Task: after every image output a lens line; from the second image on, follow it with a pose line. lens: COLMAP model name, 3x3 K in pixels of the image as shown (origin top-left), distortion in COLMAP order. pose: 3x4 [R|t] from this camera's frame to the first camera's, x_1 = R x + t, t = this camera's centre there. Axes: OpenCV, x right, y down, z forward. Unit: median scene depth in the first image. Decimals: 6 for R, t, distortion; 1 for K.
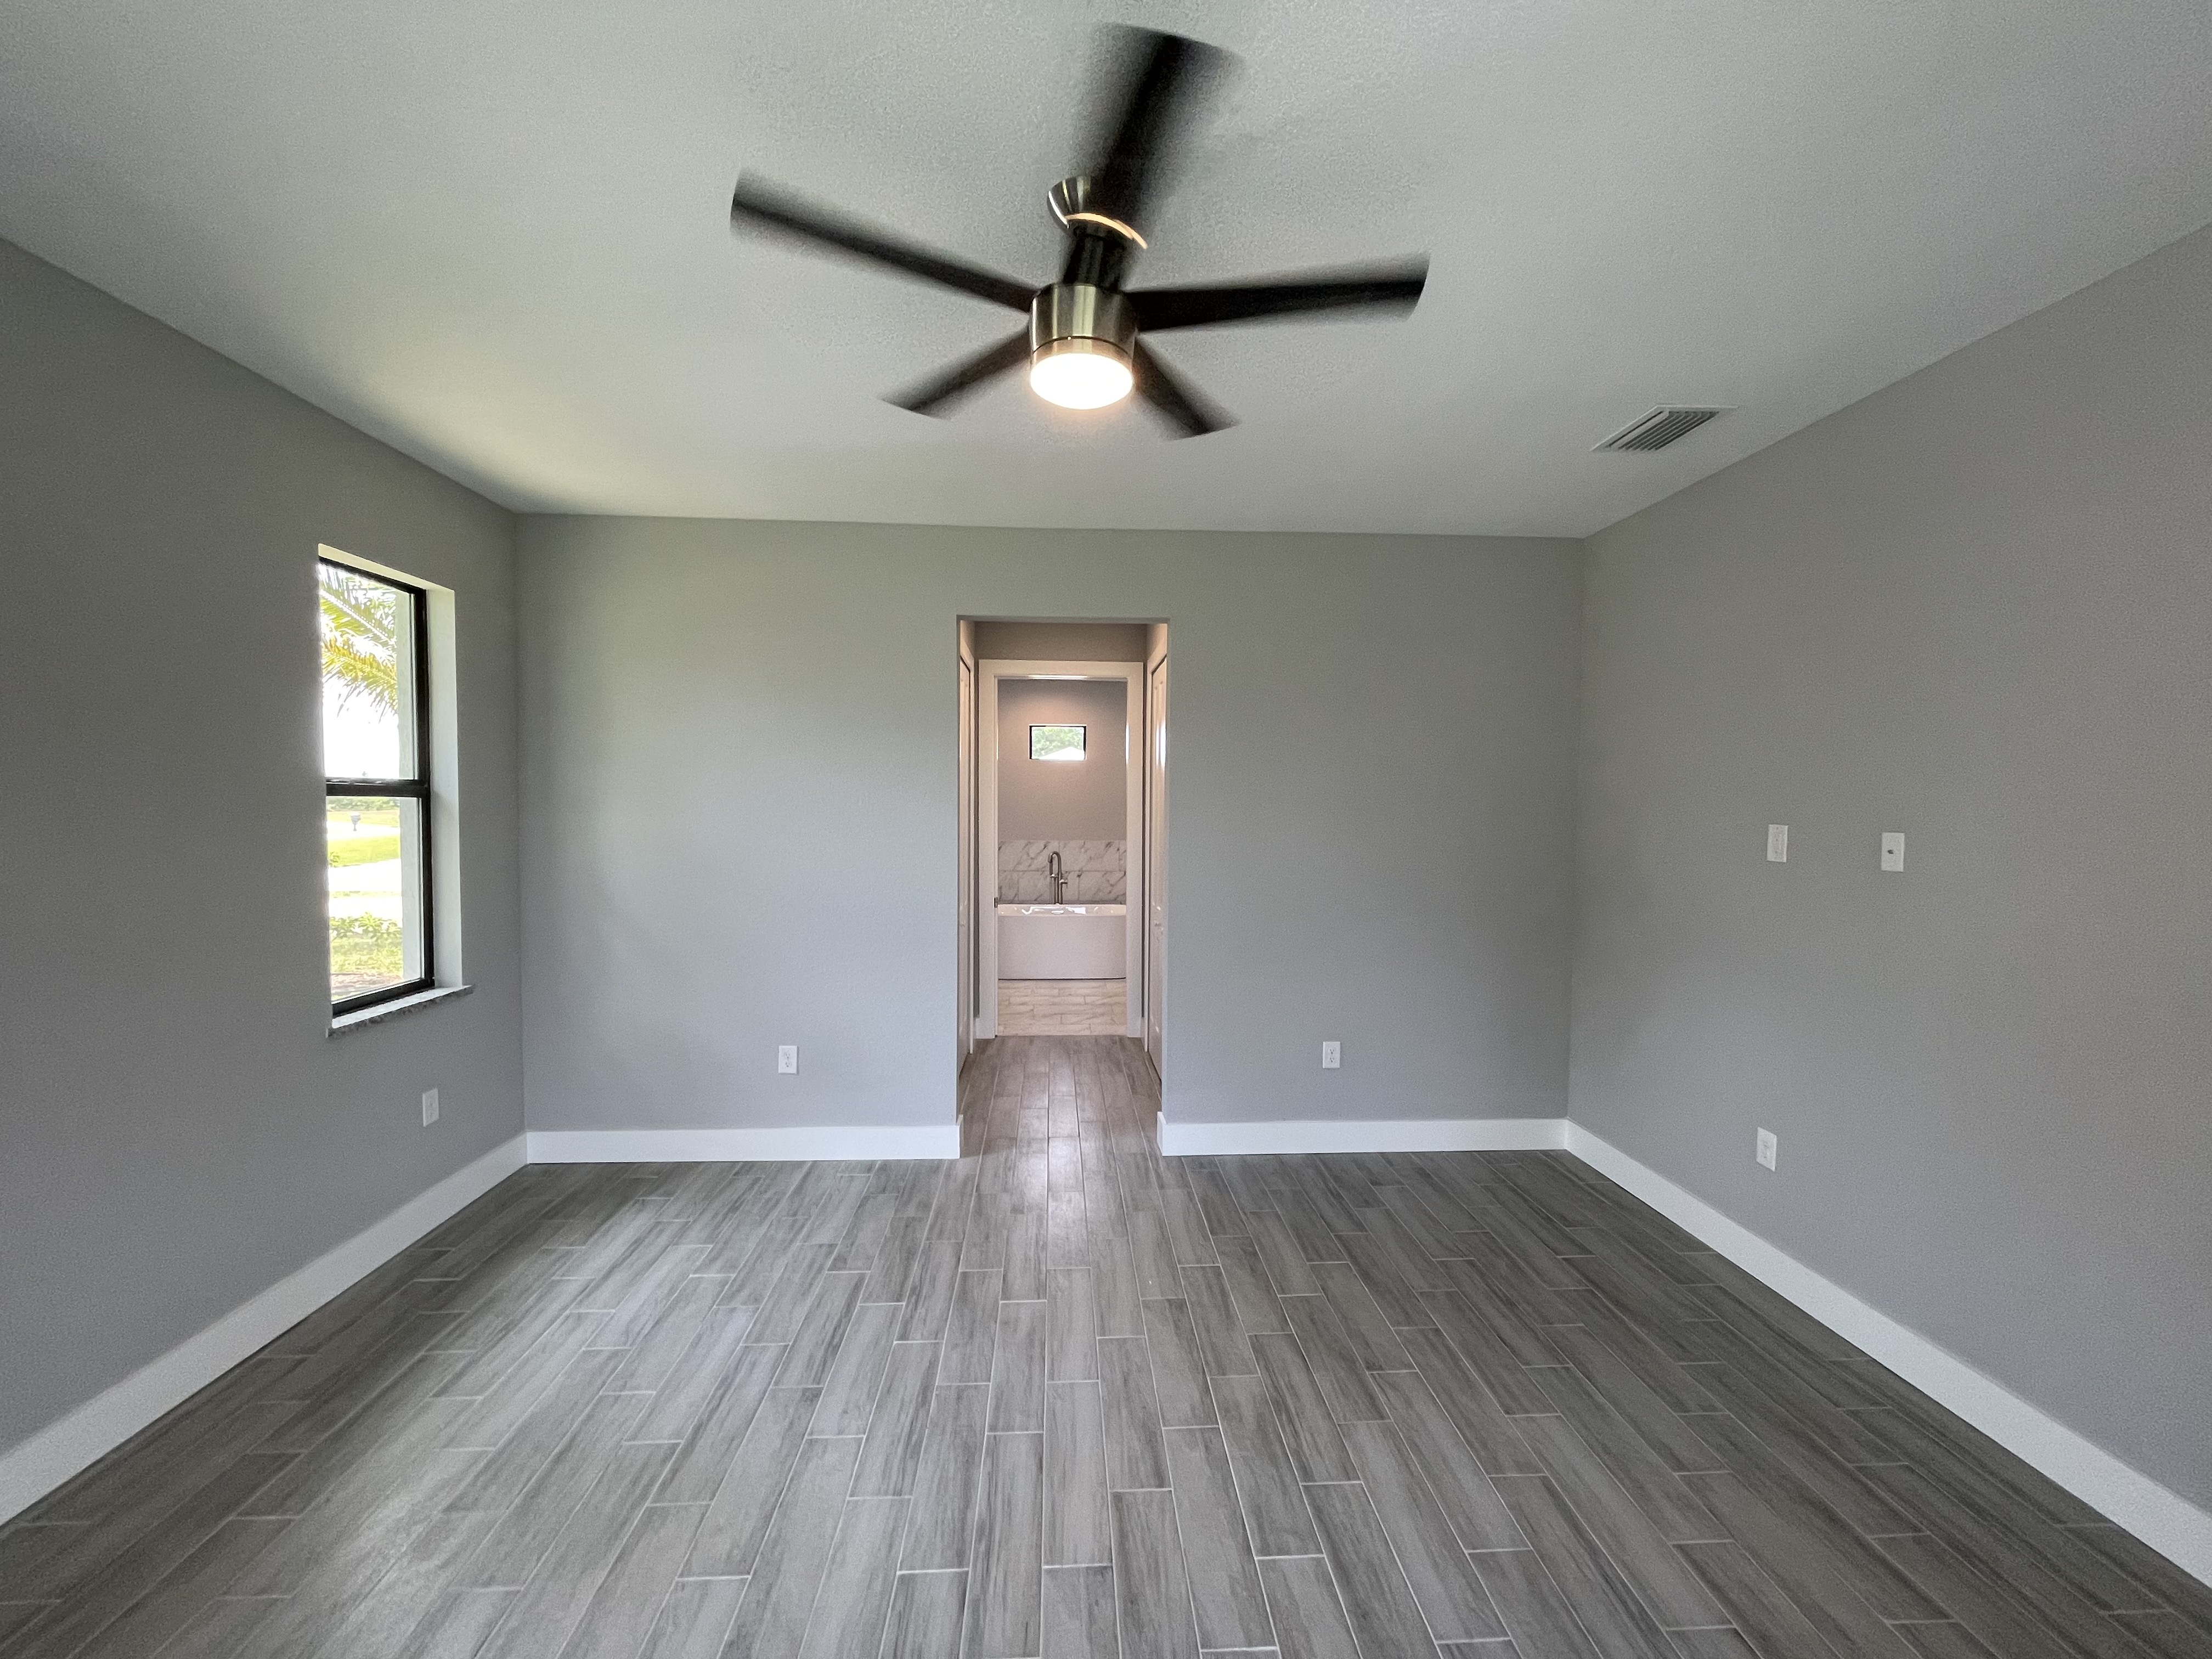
lens RADIAL K [[885.7, 0, 1093.2], [0, 885.7, 837.3], [0, 0, 1]] dist [-0.004254, 0.000856]
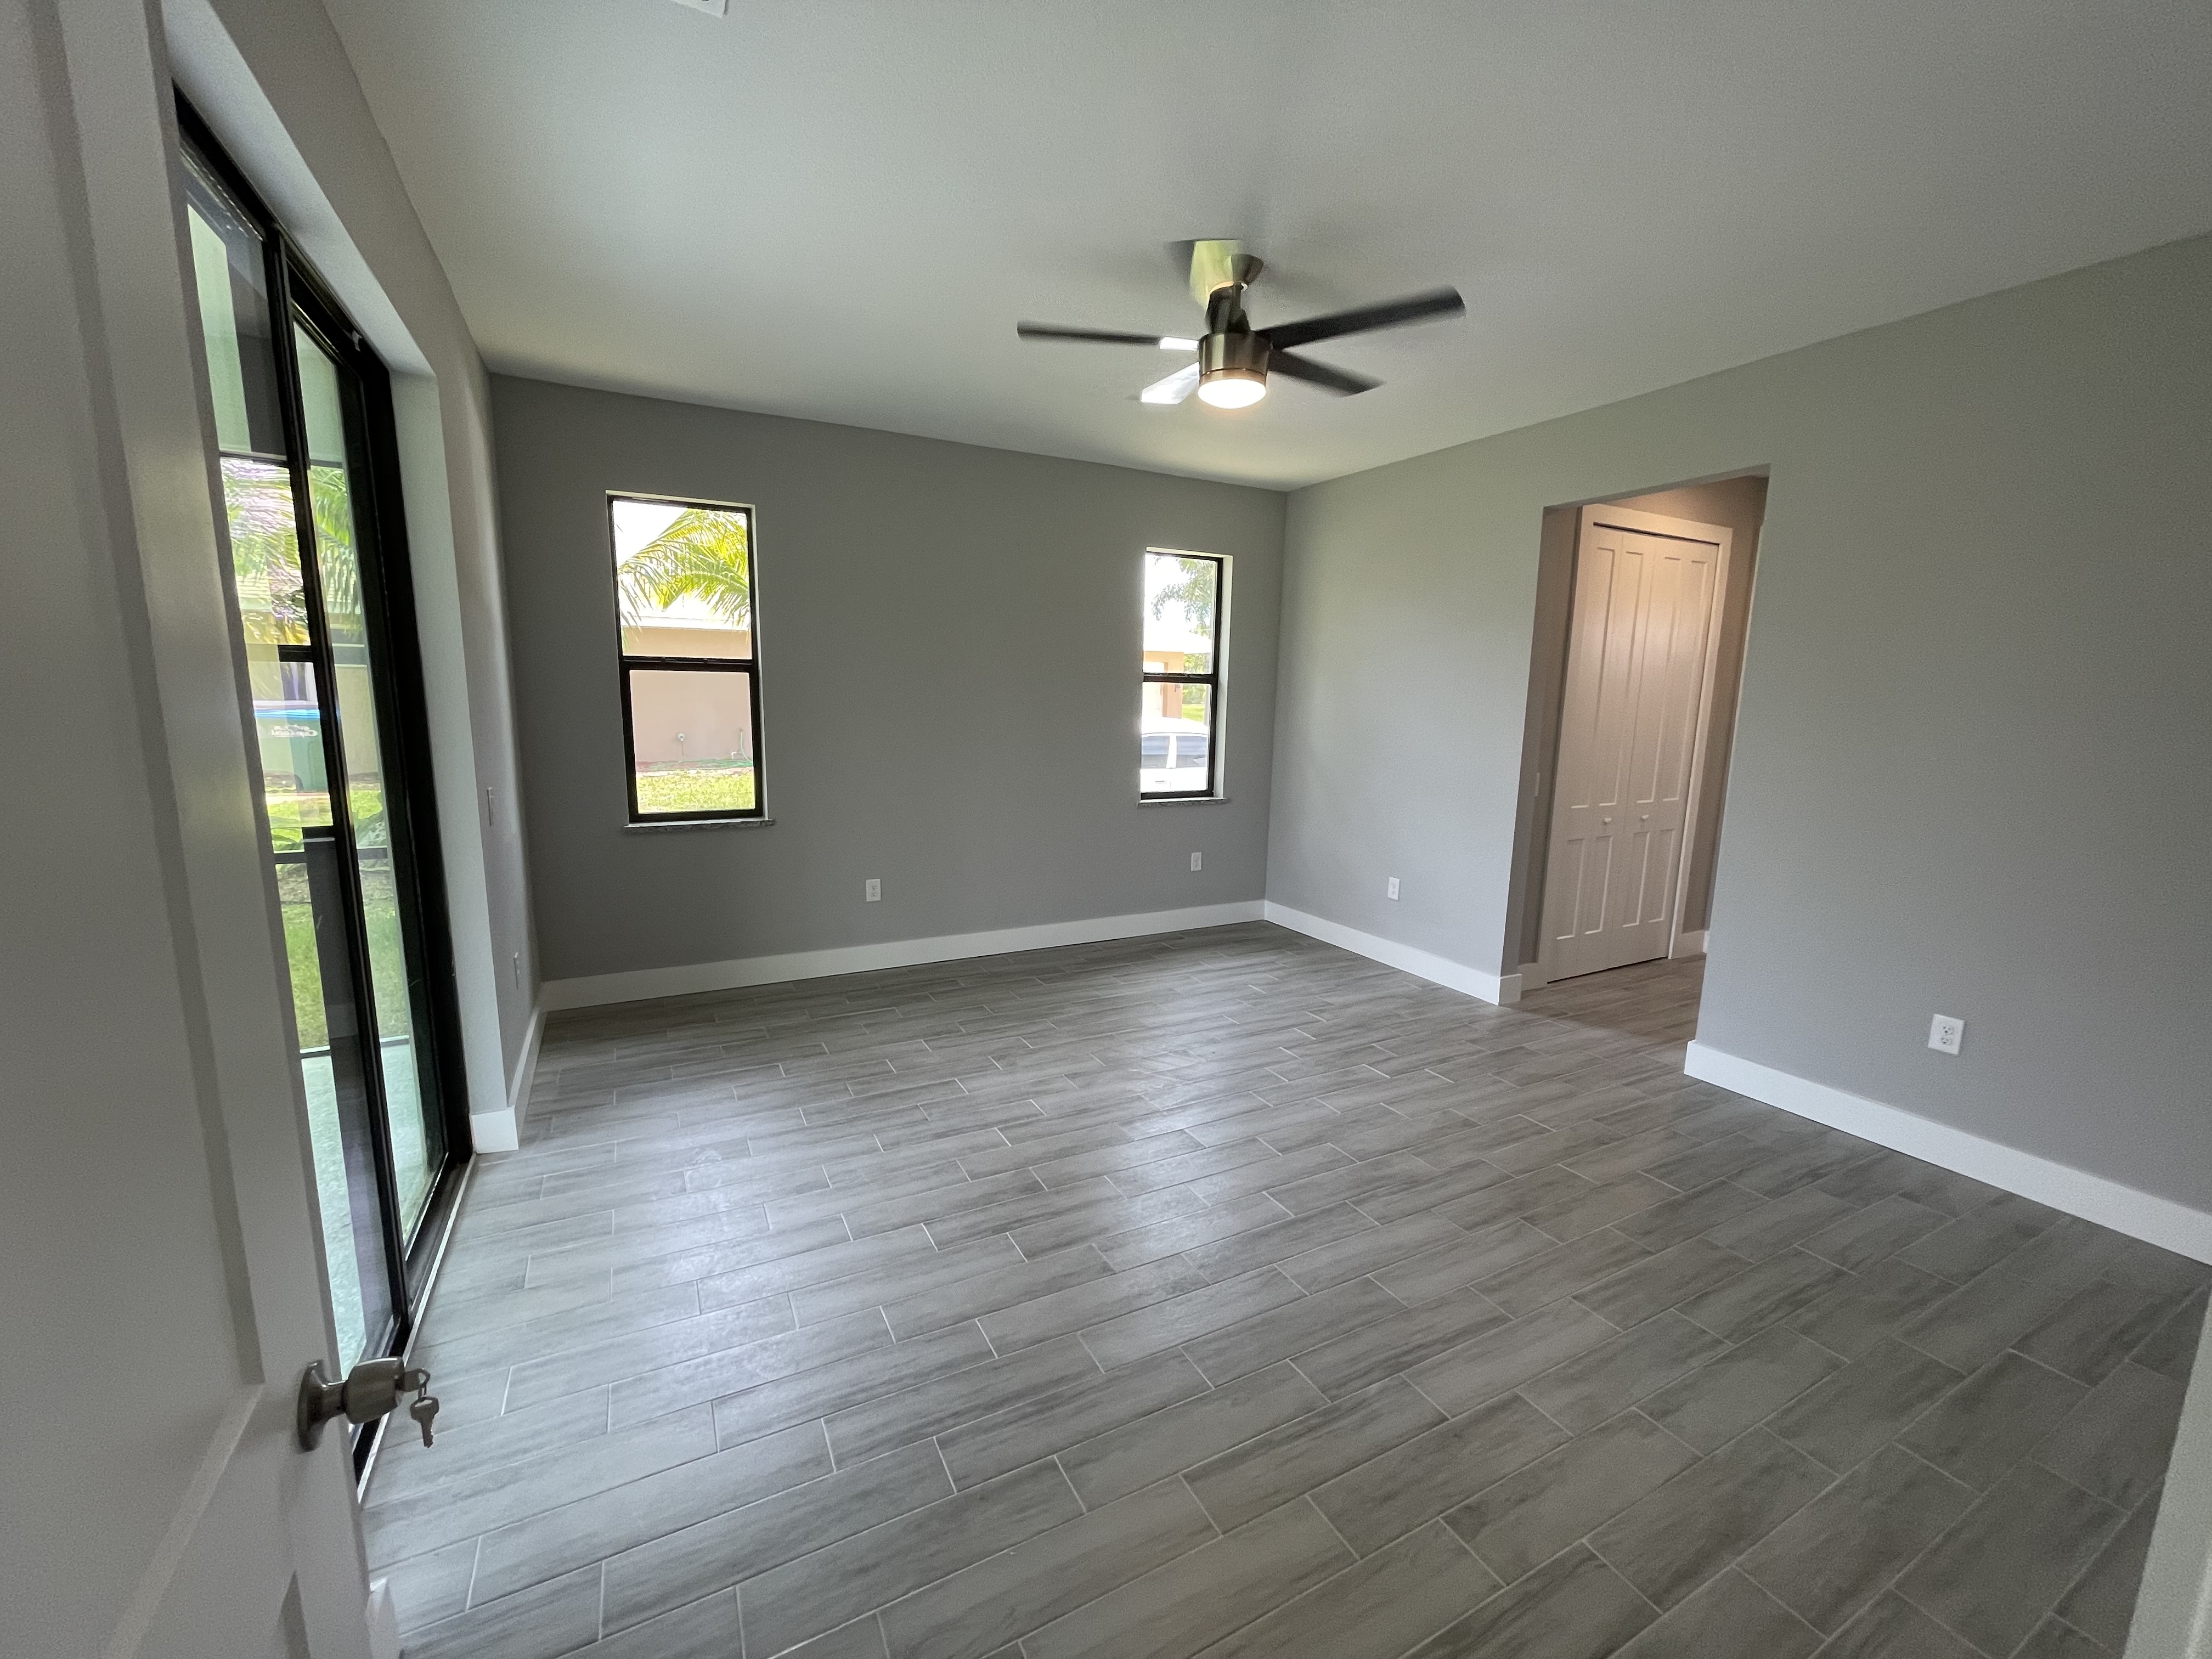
lens RADIAL K [[885.7, 0, 1097.1], [0, 885.7, 835.9], [0, 0, 1]] dist [-0.004254, 0.000856]
pose [[0.424643, 0.147062, -0.893337, 0.771174], [-0.045026, 0.988929, 0.141395, 0.014448], [0.904240, -0.019819, 0.426564, 0.071003]]
